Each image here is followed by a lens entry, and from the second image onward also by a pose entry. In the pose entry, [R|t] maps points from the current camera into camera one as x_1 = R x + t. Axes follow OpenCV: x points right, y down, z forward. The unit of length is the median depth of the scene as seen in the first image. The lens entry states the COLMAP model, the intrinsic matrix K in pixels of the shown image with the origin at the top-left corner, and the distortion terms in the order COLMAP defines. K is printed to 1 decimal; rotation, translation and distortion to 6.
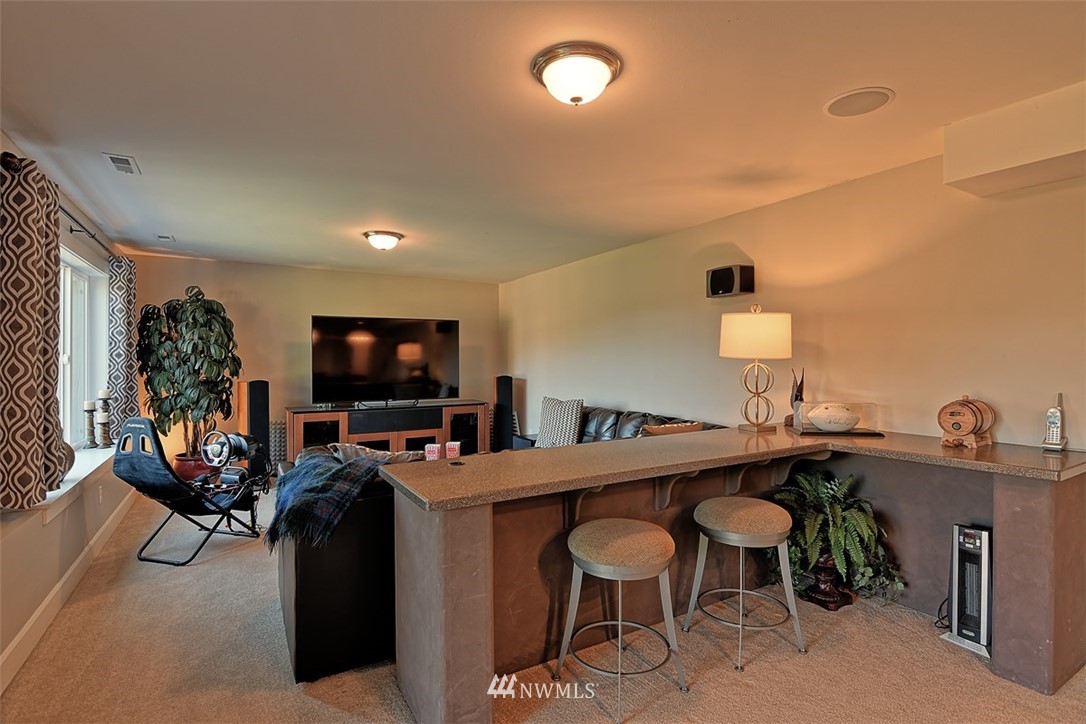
lens RADIAL K [[528.8, 0, 538.6], [0, 528.8, 359.5], [0, 0, 1]] dist [-0.016304, -0.002959]
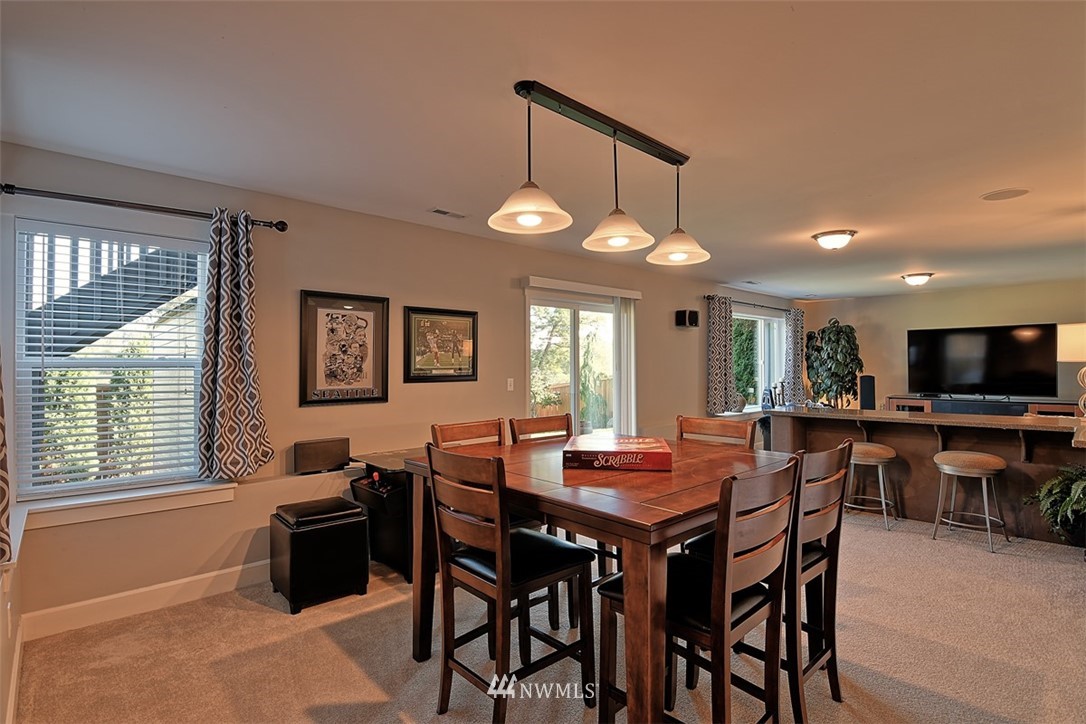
lens RADIAL K [[528.8, 0, 538.9], [0, 528.8, 360.9], [0, 0, 1]] dist [-0.016304, -0.002959]
pose [[0.219119, -0.005426, -0.975683, 0.871237], [0.007020, 0.999967, -0.003984, -0.003878], [0.975673, -0.005976, 0.219150, -0.322061]]
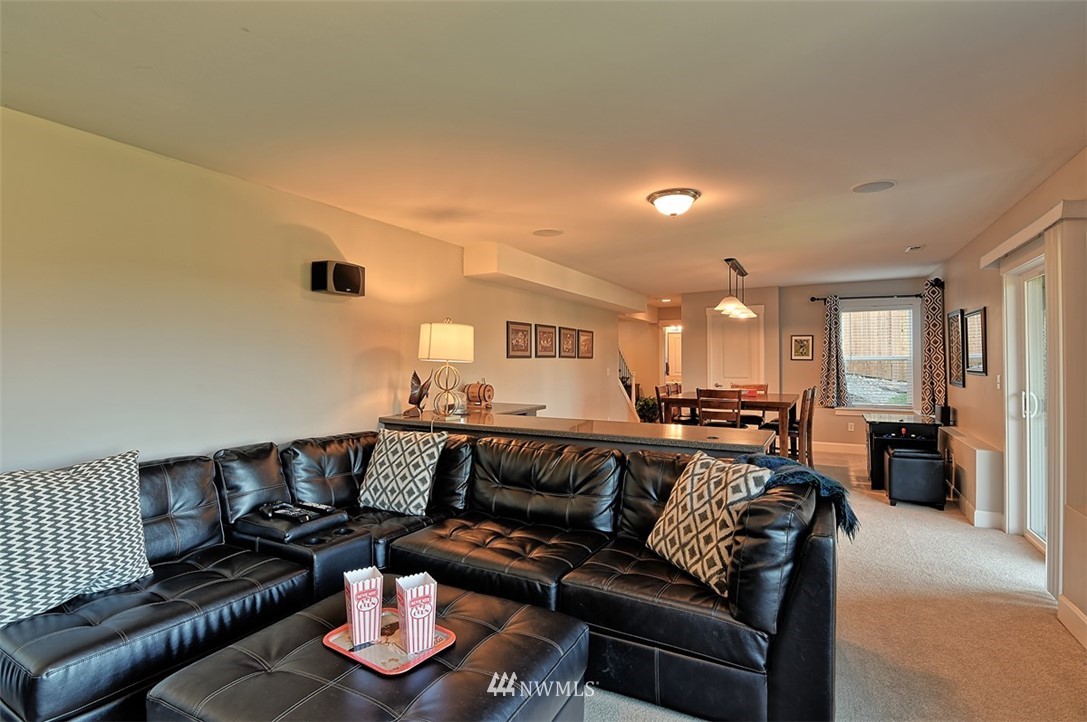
lens RADIAL K [[529.3, 0, 540.6], [0, 529.3, 357.8], [0, 0, 1]] dist [-0.016304, -0.002959]
pose [[-0.525160, 0.006447, 0.850979, -0.378625], [0.004342, 0.999979, -0.004896, -0.001131], [-0.850992, 0.001124, -0.525177, 0.725831]]
